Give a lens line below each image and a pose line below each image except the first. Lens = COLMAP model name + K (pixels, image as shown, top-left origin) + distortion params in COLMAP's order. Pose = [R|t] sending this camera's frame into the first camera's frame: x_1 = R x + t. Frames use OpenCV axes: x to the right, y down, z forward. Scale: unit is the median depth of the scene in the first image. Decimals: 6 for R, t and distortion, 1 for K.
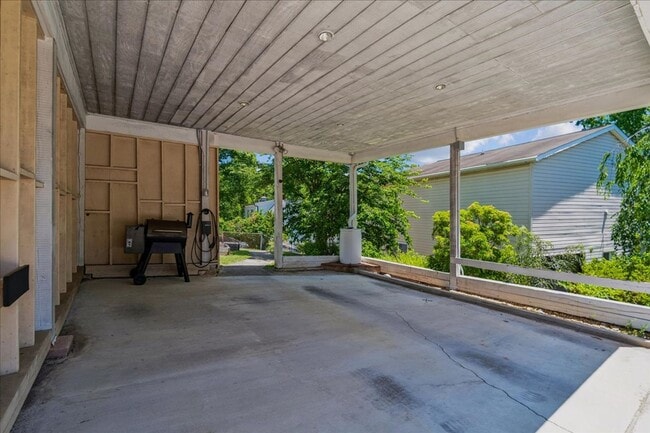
lens RADIAL K [[289.7, 0, 325.3], [0, 289.7, 225.8], [0, 0, 1]] dist [0.000088, -0.000032]
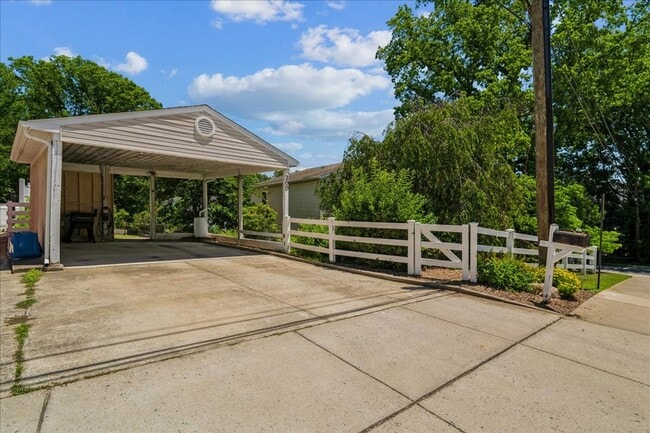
lens RADIAL K [[294.5, 0, 325.0], [0, 294.5, 216.5], [0, 0, 1]] dist [-0.000396, -0.000150]
pose [[0.978636, -0.009201, 0.205393, 0.602809], [0.011184, 0.999901, -0.008497, 0.038042], [-0.205295, 0.010612, 0.978643, -1.192570]]
